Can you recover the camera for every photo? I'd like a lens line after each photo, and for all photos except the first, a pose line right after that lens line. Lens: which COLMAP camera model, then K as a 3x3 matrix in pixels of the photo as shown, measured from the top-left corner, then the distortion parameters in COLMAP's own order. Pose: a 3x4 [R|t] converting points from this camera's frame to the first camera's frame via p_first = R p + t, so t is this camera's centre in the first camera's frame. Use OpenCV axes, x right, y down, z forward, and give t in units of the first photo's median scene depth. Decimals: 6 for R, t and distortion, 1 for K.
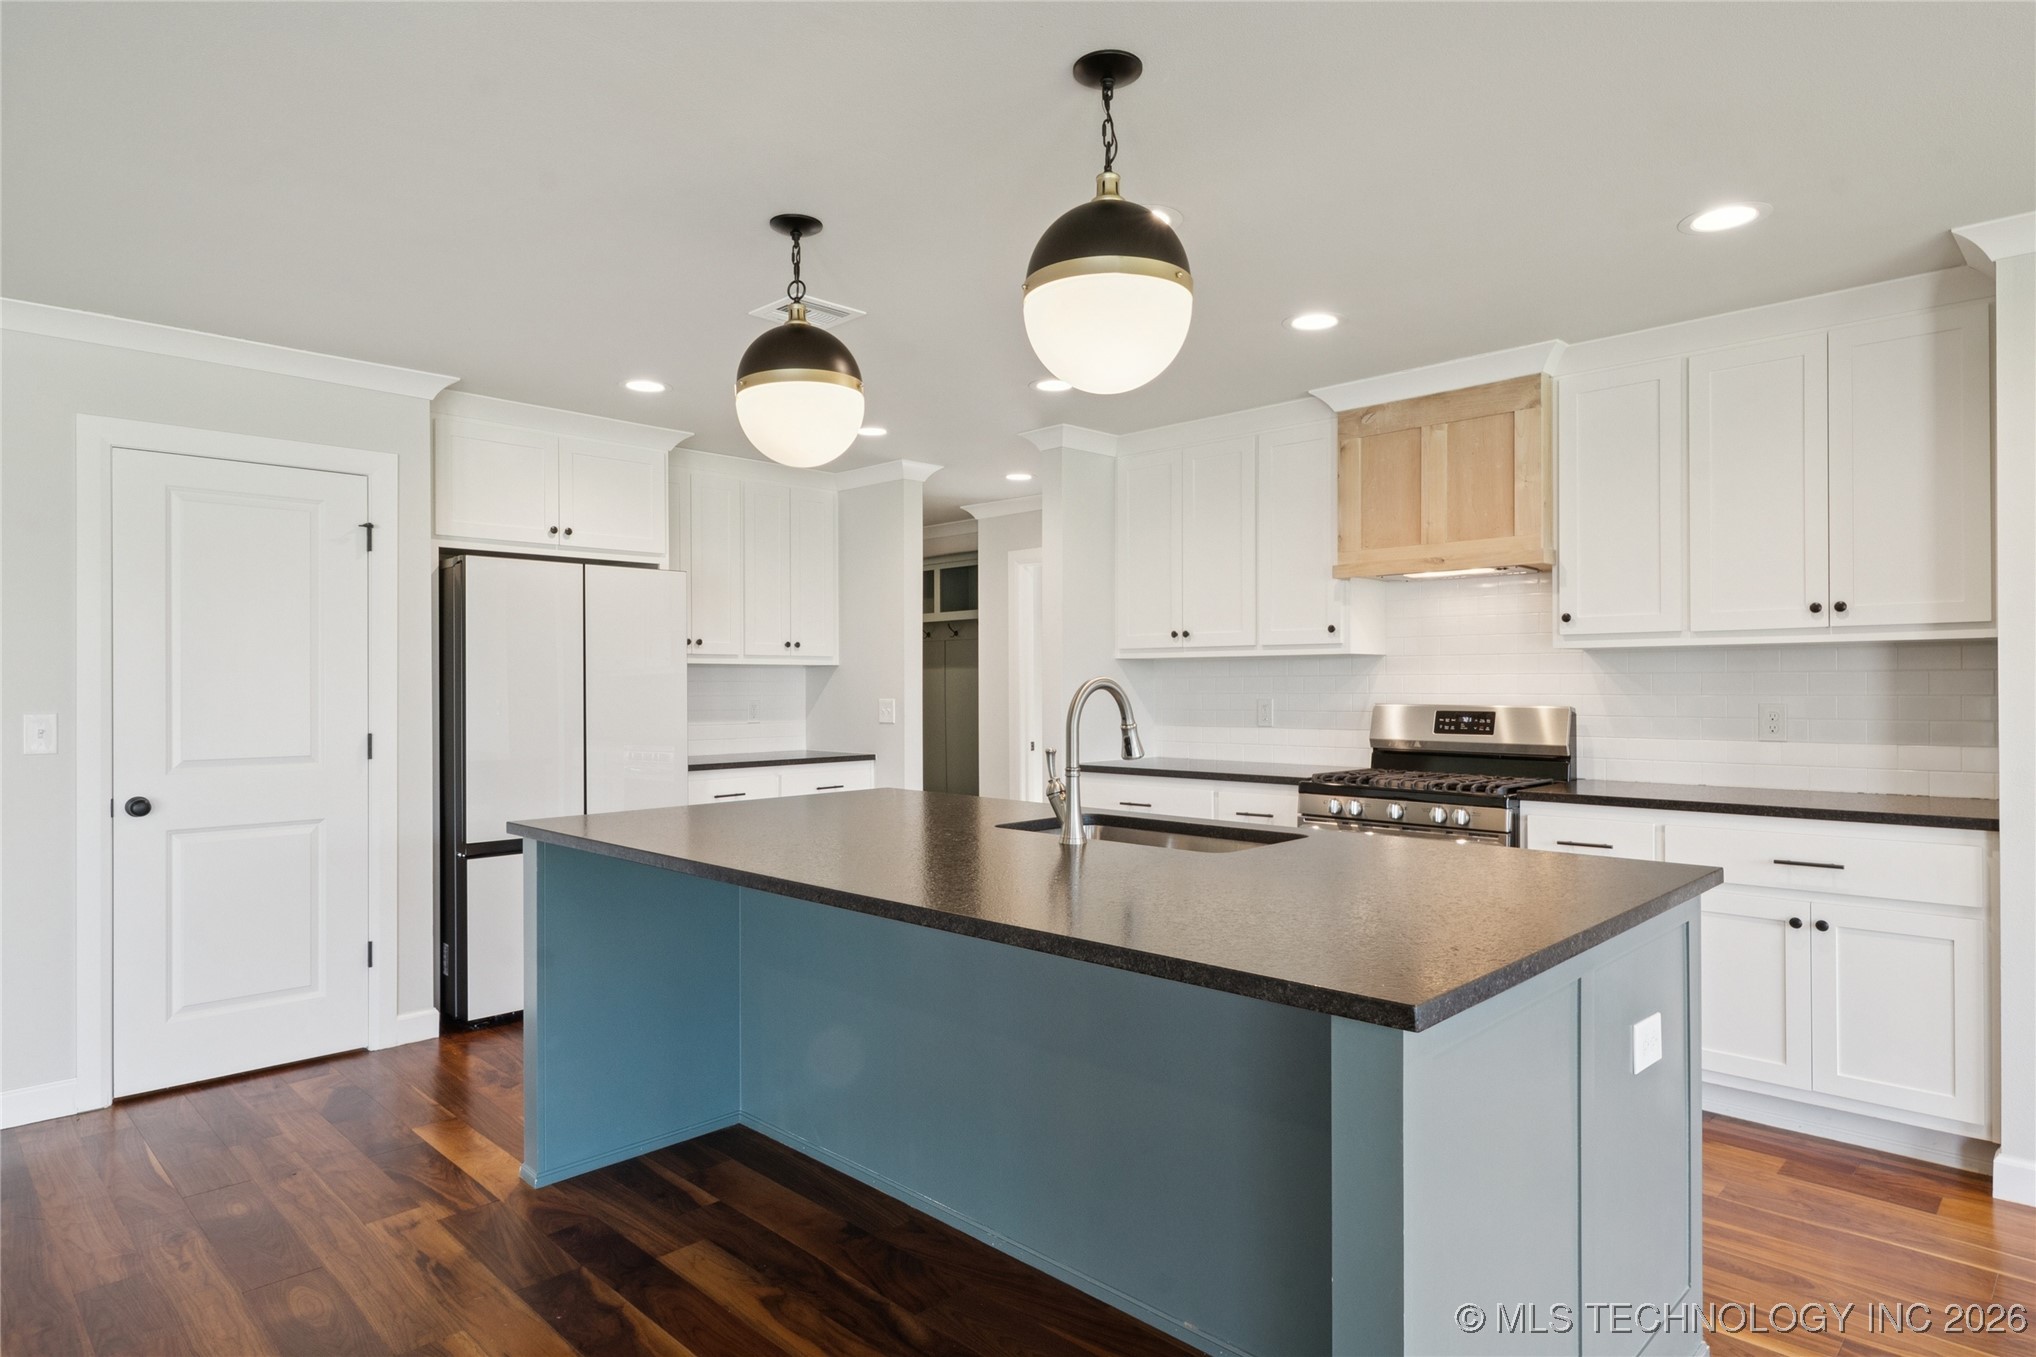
lens RADIAL K [[1141.6, 0, 1018.0], [0, 1141.6, 678.5], [0, 0, 1]] dist [0.001780, -0.000338]
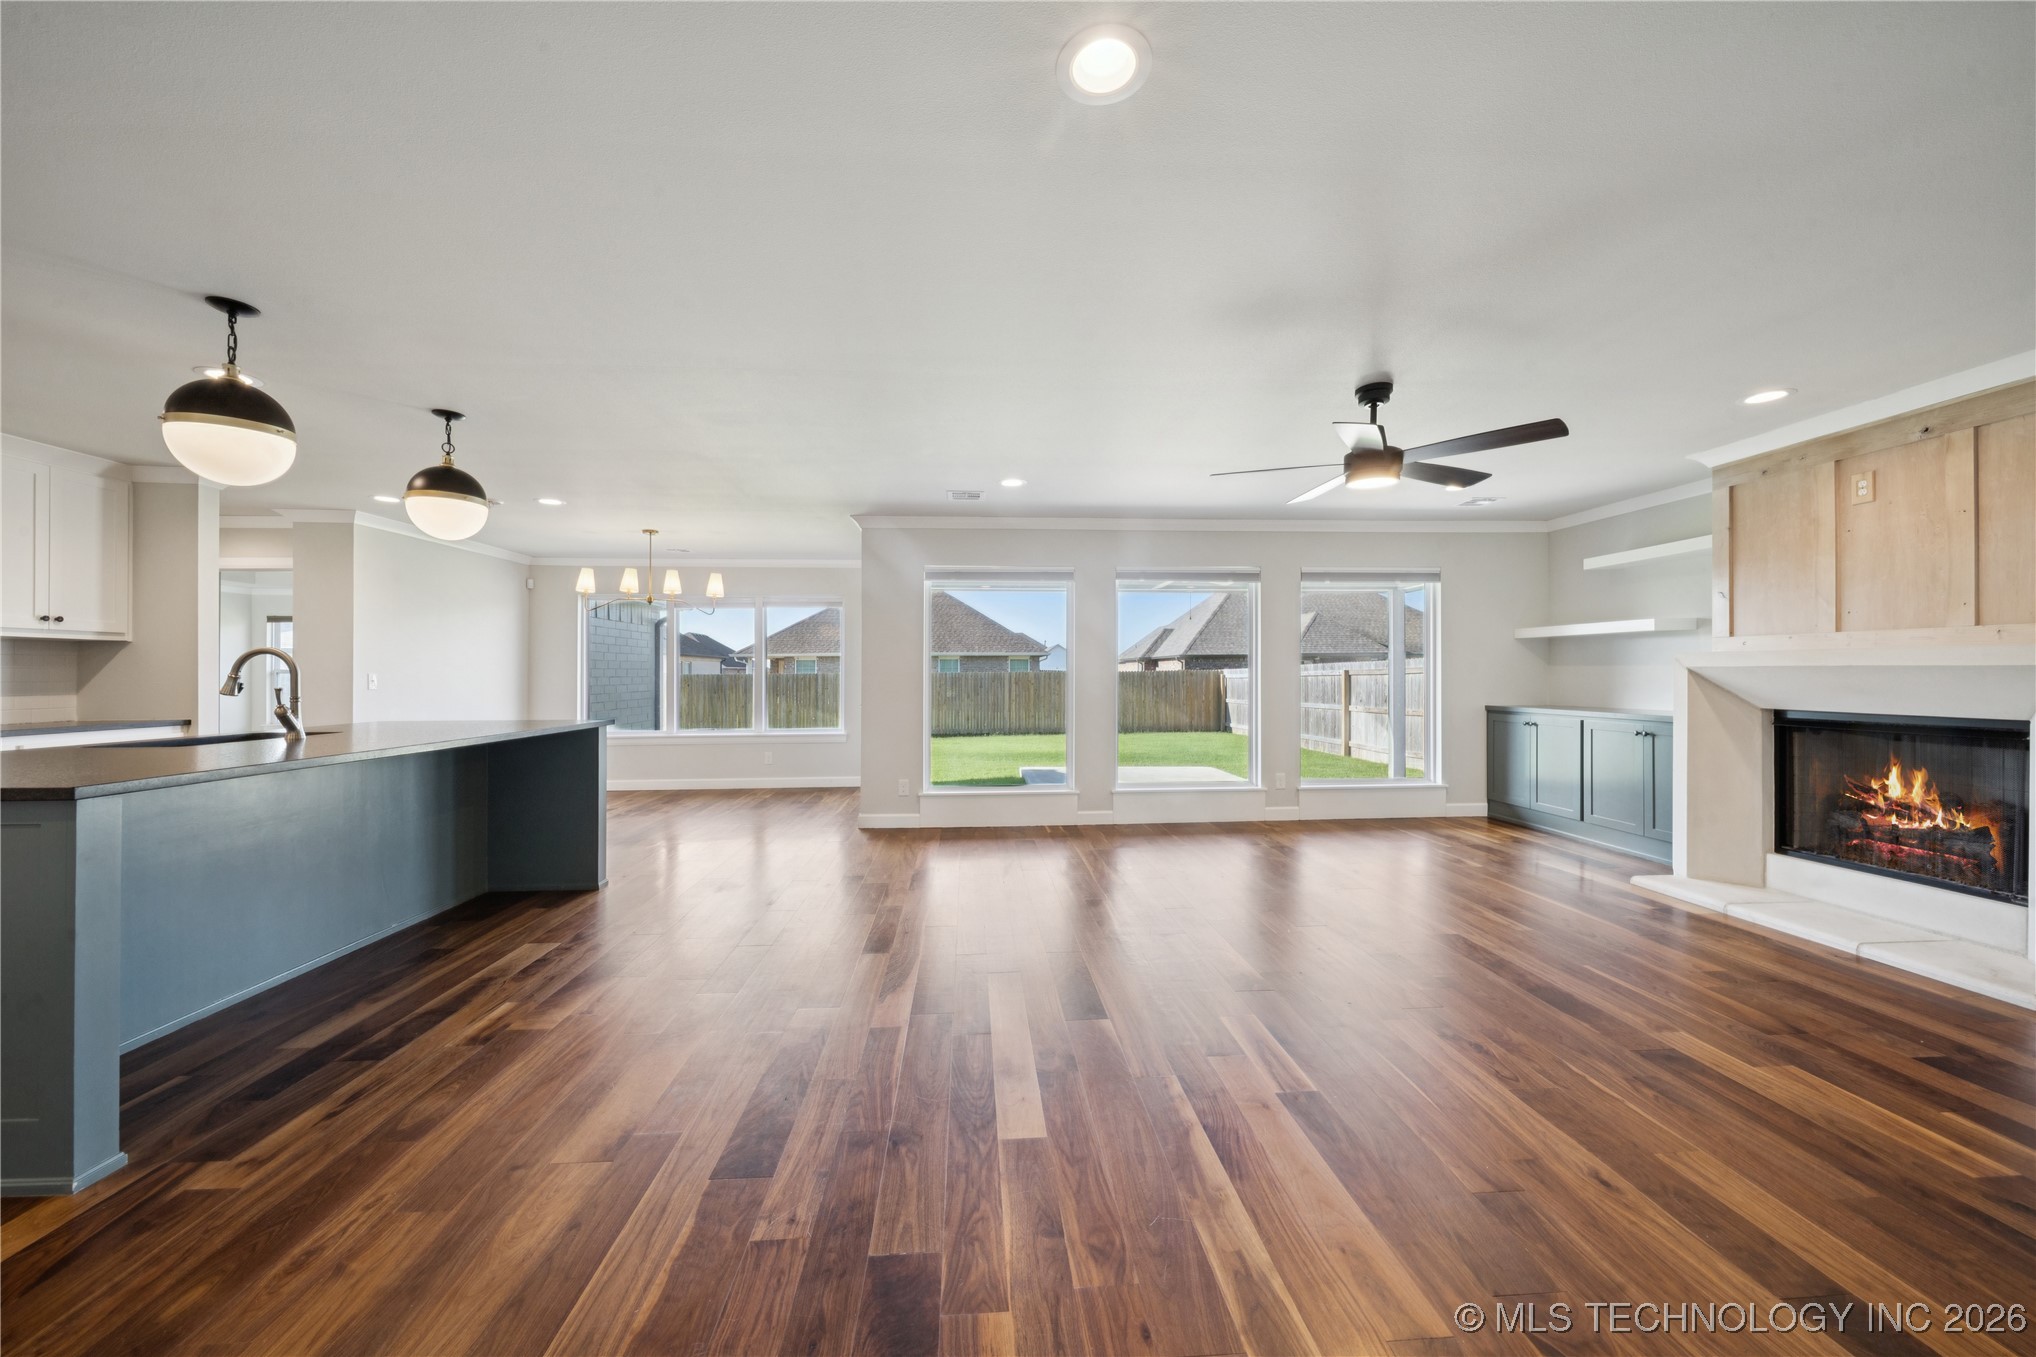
lens RADIAL K [[716.2, 0, 1014.2], [0, 716.2, 678.6], [0, 0, 1]] dist [-0.000041, -0.000377]
pose [[-0.744971, 0.004698, 0.667080, -1.010408], [0.005441, 0.999985, -0.000967, 0.035753], [-0.667074, 0.002909, -0.744985, 0.700602]]
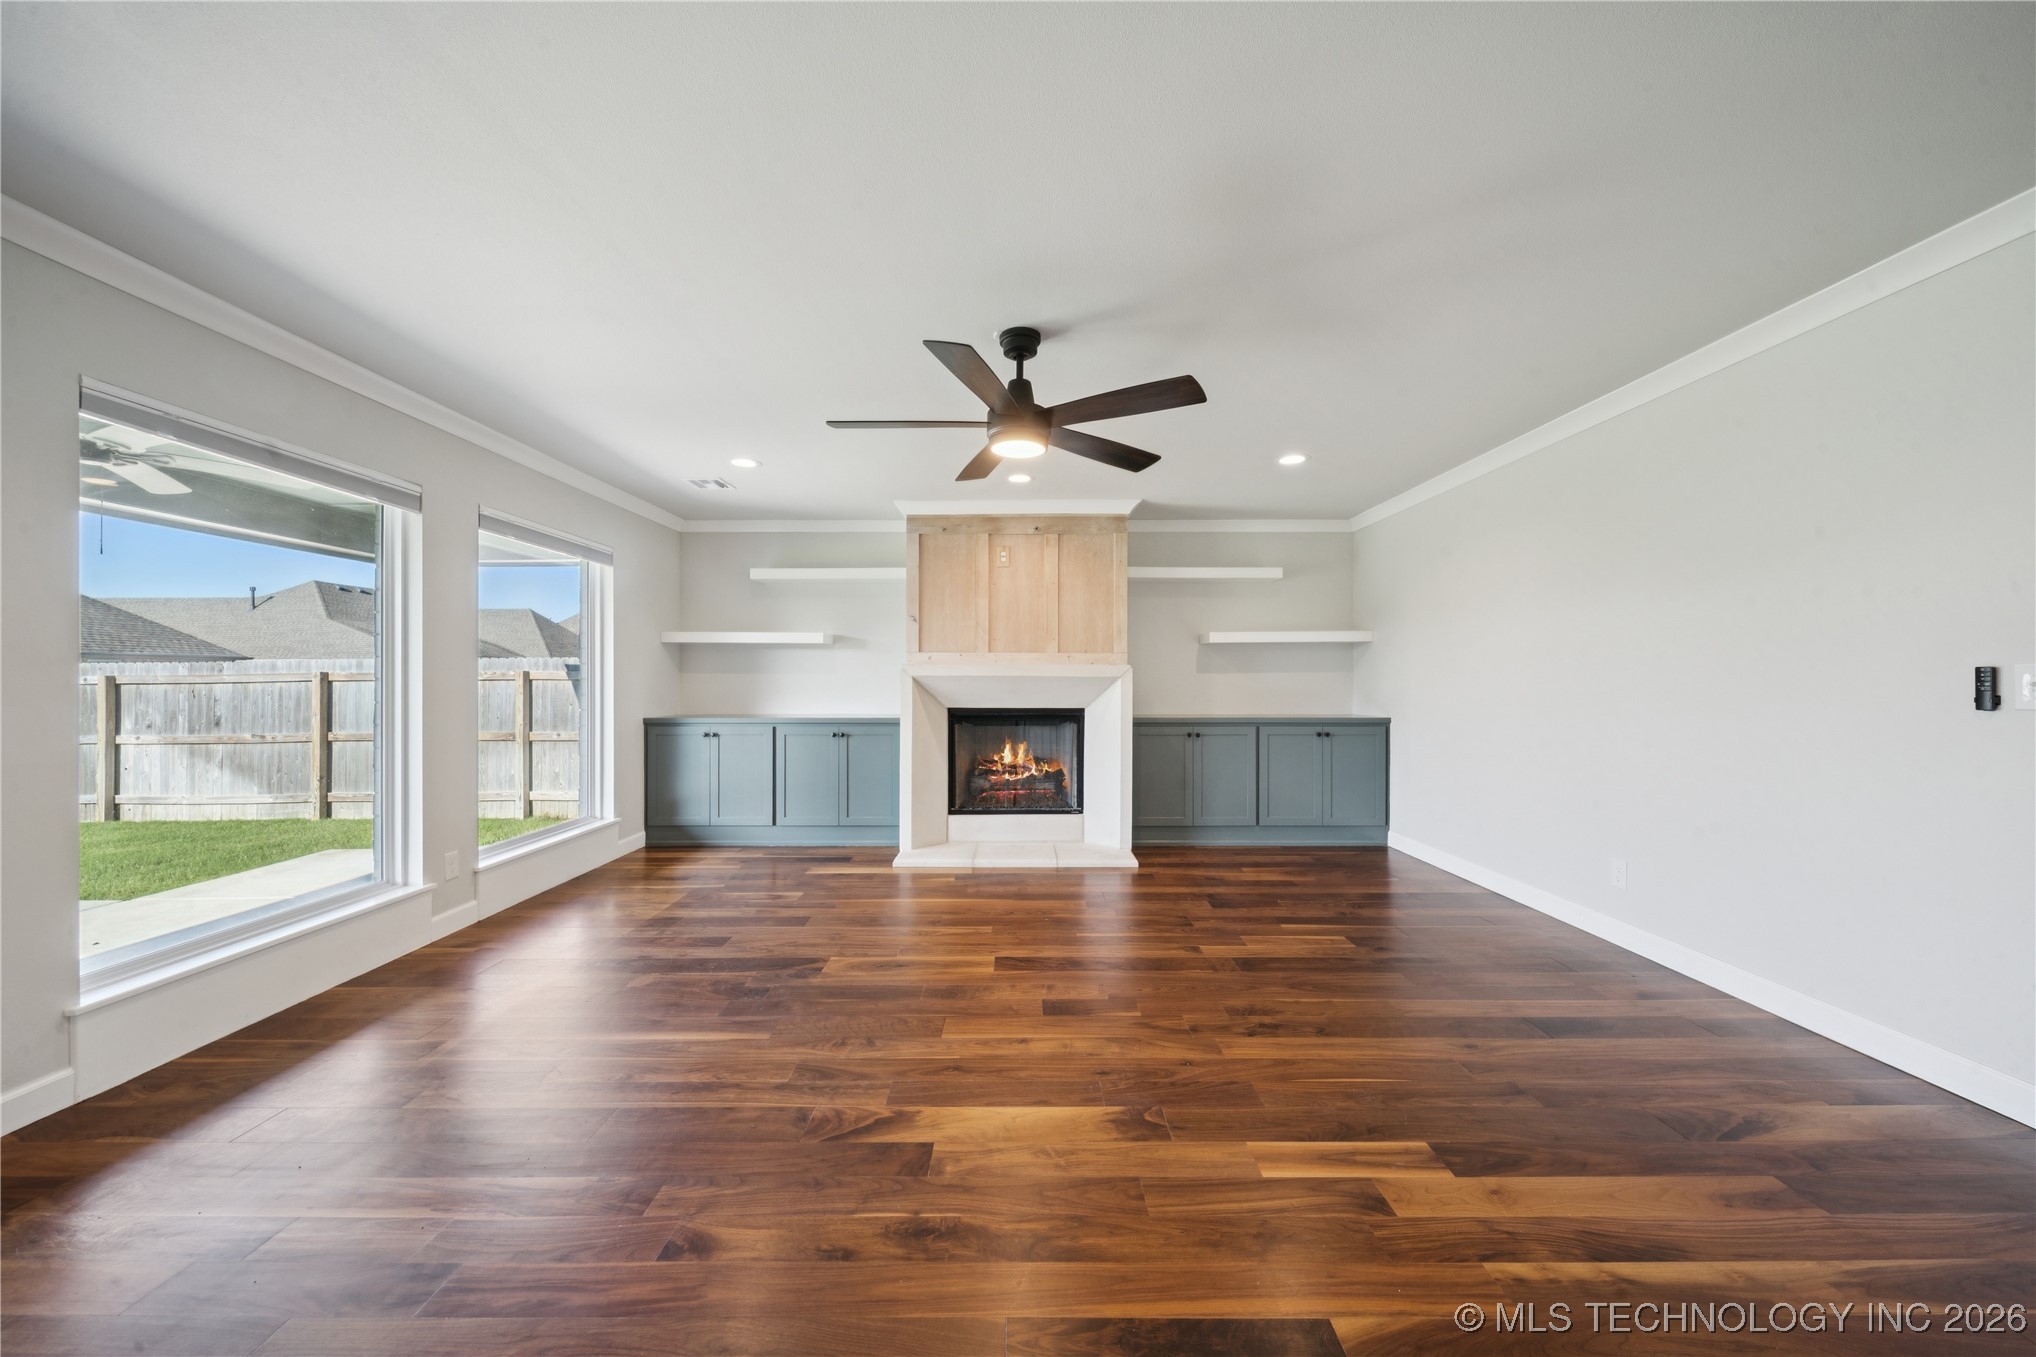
lens RADIAL K [[719.8, 0, 1018.0], [0, 719.8, 678.5], [0, 0, 1]] dist [-0.003901, -0.000343]
pose [[-0.714390, 0.002793, -0.699742, -0.316949], [0.007184, 0.999969, -0.003343, 0.034361], [0.699711, -0.007415, -0.714387, 0.319643]]
